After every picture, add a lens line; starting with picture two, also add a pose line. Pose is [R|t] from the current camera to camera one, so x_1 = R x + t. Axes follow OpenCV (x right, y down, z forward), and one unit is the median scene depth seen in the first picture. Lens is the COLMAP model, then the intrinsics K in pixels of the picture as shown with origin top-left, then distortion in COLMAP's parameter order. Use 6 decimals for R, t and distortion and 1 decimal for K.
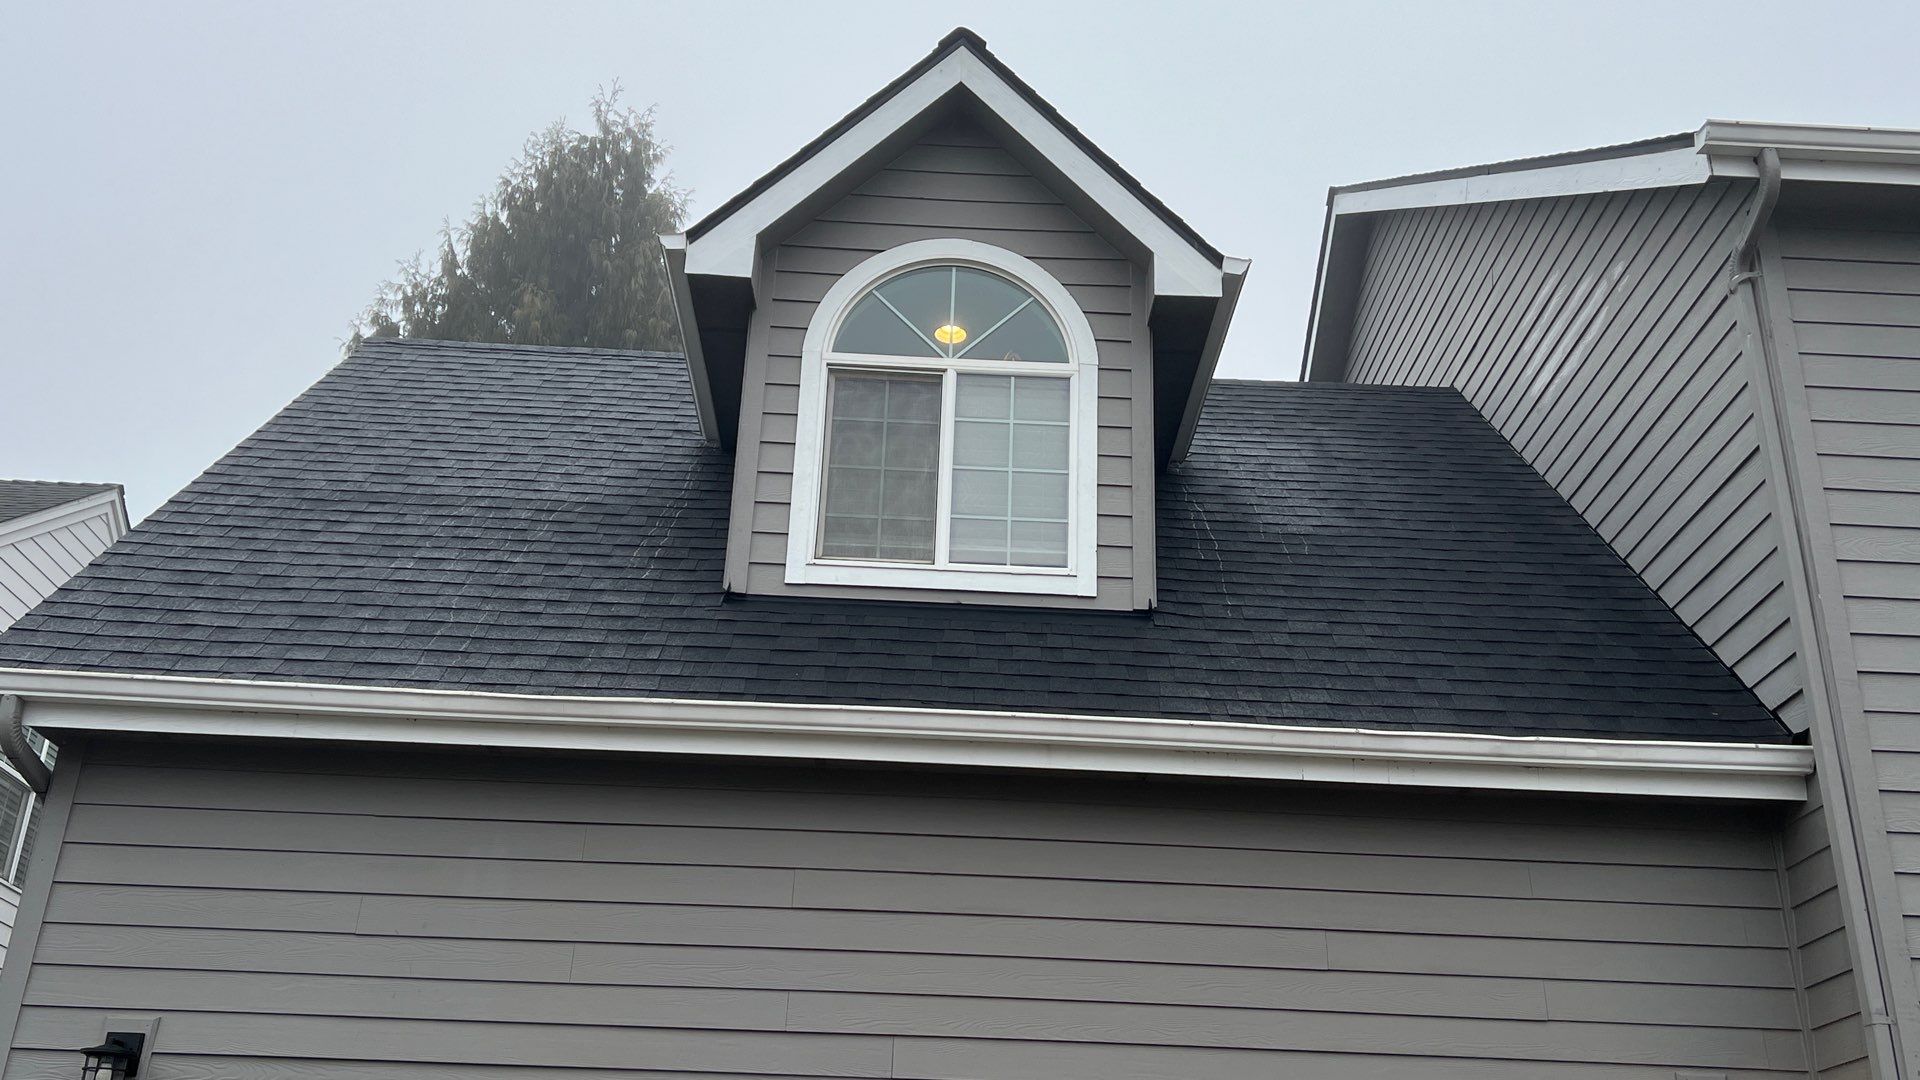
lens RADIAL K [[1903.0, 0, 931.6], [0, 1903.0, 551.3], [0, 0, 1]] dist [0.074422, 0.000000]
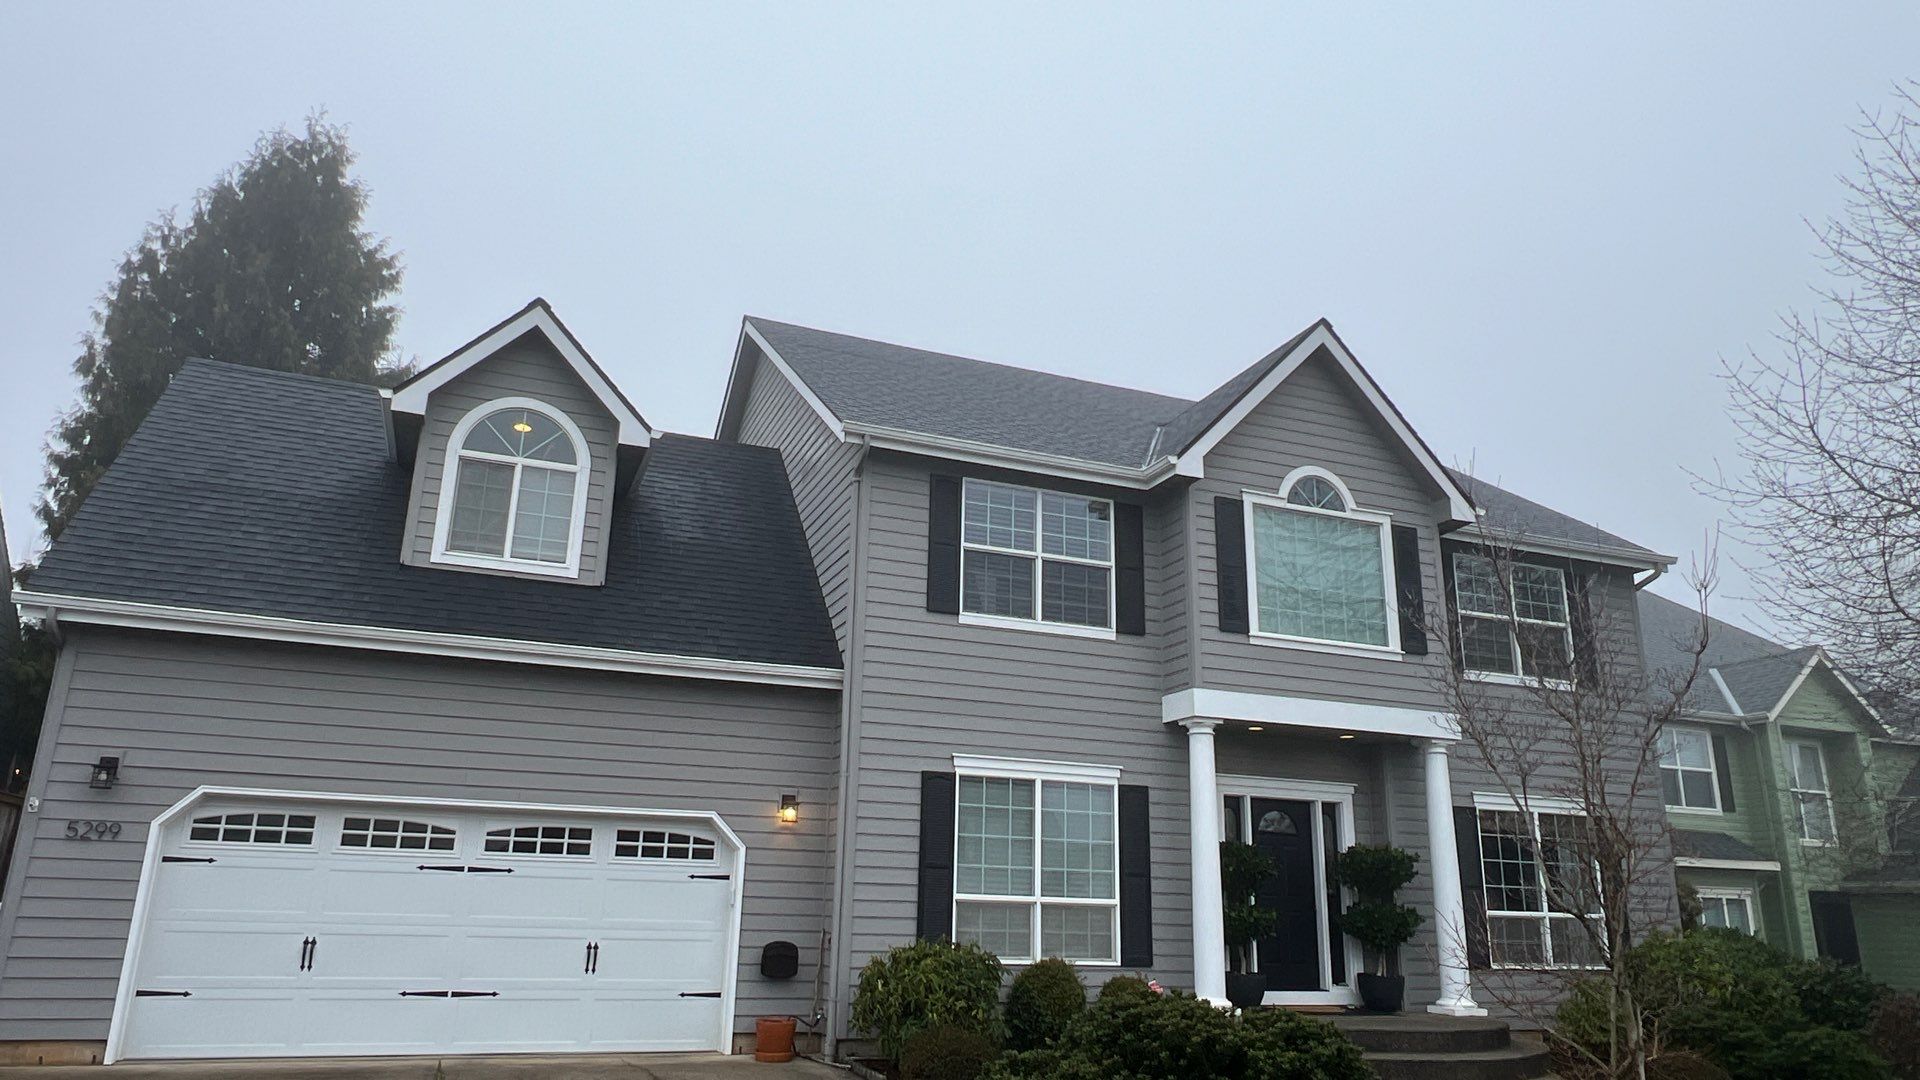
lens RADIAL K [[1259.8, 0, 944.8], [0, 1259.8, 577.2], [0, 0, 1]] dist [-0.007888, 0.015334]
pose [[0.939803, 0.081991, 0.331735, 0.000428], [-0.131245, 0.982938, 0.128874, -0.222760], [-0.315509, -0.164655, 0.934528, -0.528573]]
